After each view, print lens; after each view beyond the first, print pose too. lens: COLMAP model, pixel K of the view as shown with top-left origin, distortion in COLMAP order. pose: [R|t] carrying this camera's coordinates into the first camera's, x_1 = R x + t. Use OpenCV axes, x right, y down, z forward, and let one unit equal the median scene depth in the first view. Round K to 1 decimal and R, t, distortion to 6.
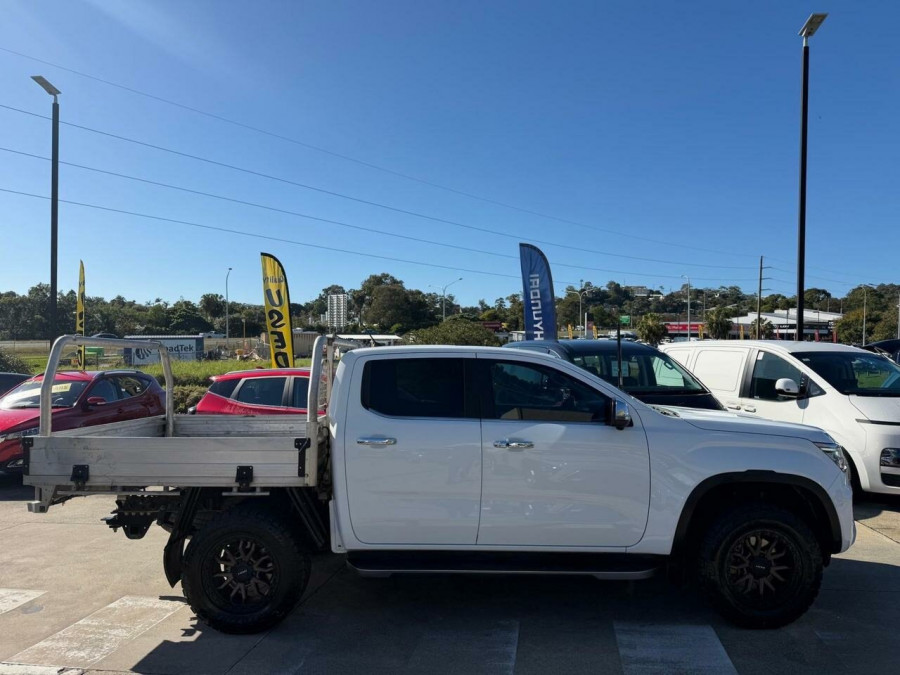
lens RADIAL K [[642.0, 0, 450.0], [0, 642.0, 337.5], [0, 0, 1]] dist [-0.005042, -0.001728]
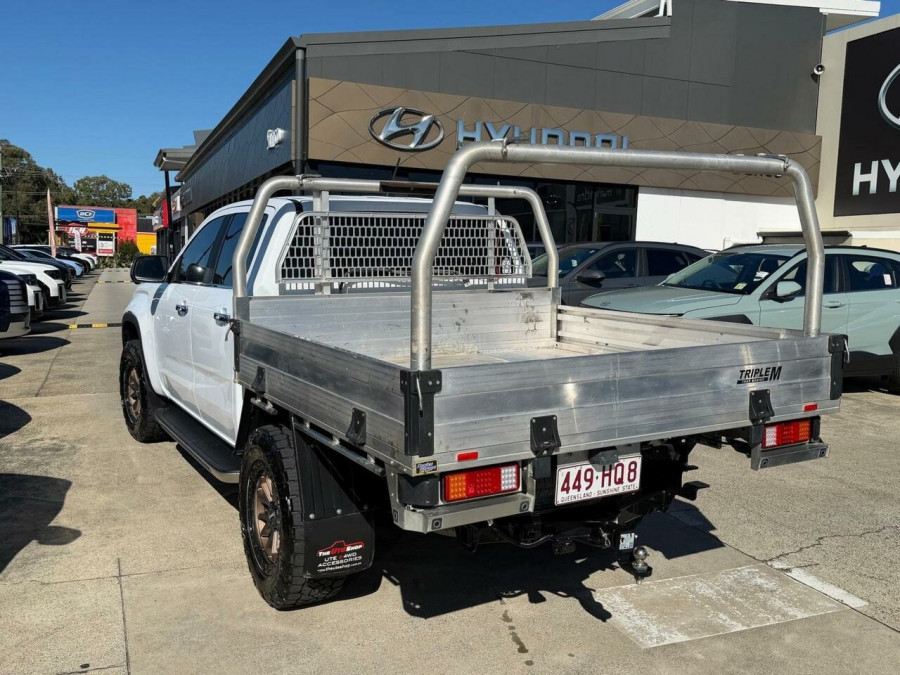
lens RADIAL K [[866.4, 0, 473.5], [0, 866.4, 338.9], [0, 0, 1]] dist [0.071238, -0.006077]
pose [[-0.545270, -0.108923, 0.831154, -1.161030], [-0.045682, 0.993910, 0.100283, 0.088762], [-0.837015, 0.016713, -0.546925, 1.745389]]
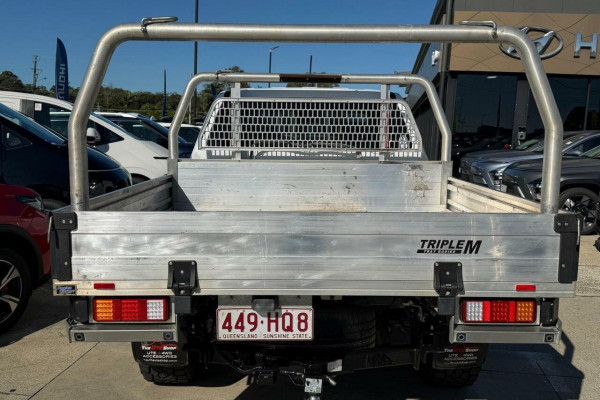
lens RADIAL K [[601.5, 0, 301.2], [0, 601.5, 201.9], [0, 0, 1]] dist [0.080333, -0.020509]
pose [[-0.062142, -0.129900, 0.989578, -1.171807], [-0.054284, 0.990466, 0.126608, 0.087418], [-0.996590, -0.045850, -0.068601, 1.290314]]
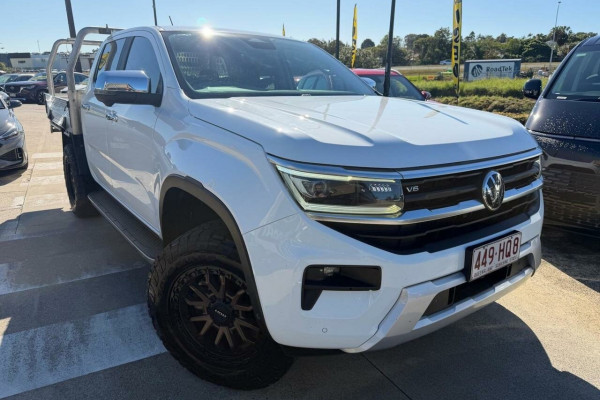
lens RADIAL K [[434.2, 0, 298.2], [0, 434.2, 193.9], [0, 0, 1]] dist [-0.007410, -0.003853]
pose [[0.614170, 0.210553, -0.760567, 0.867874], [0.016471, 0.960121, 0.279098, 0.094869], [0.789002, -0.183941, 0.586210, 0.785061]]
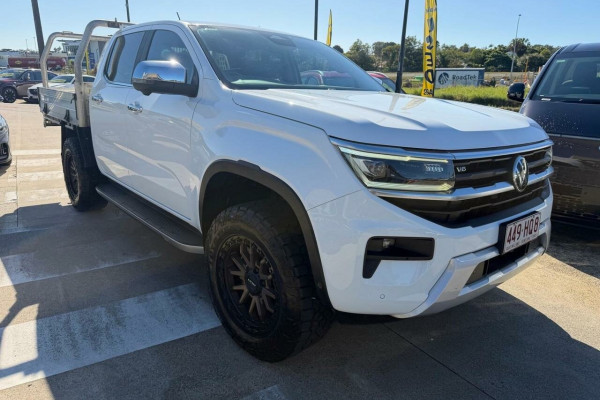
lens RADIAL K [[428.0, 0, 300.0], [0, 428.0, 200.1], [0, 0, 1]] dist [-0.003877, -0.003601]
pose [[0.668224, 0.217996, -0.711305, 0.840686], [-0.007500, 0.958032, 0.286565, 0.107625], [0.743923, -0.186154, 0.641815, 0.700967]]
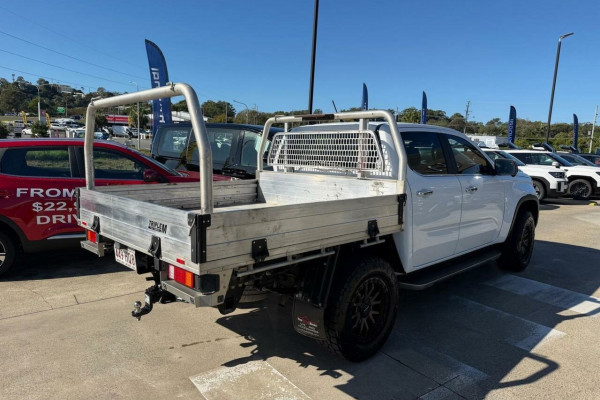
lens RADIAL K [[429.1, 0, 300.0], [0, 429.1, 200.0], [0, 0, 1]] dist [0.007639, 0.000846]
pose [[0.697025, -0.074544, 0.713161, -0.938531], [-0.045380, 0.988002, 0.147625, 0.057639], [-0.715609, -0.135262, 0.685279, 0.567245]]
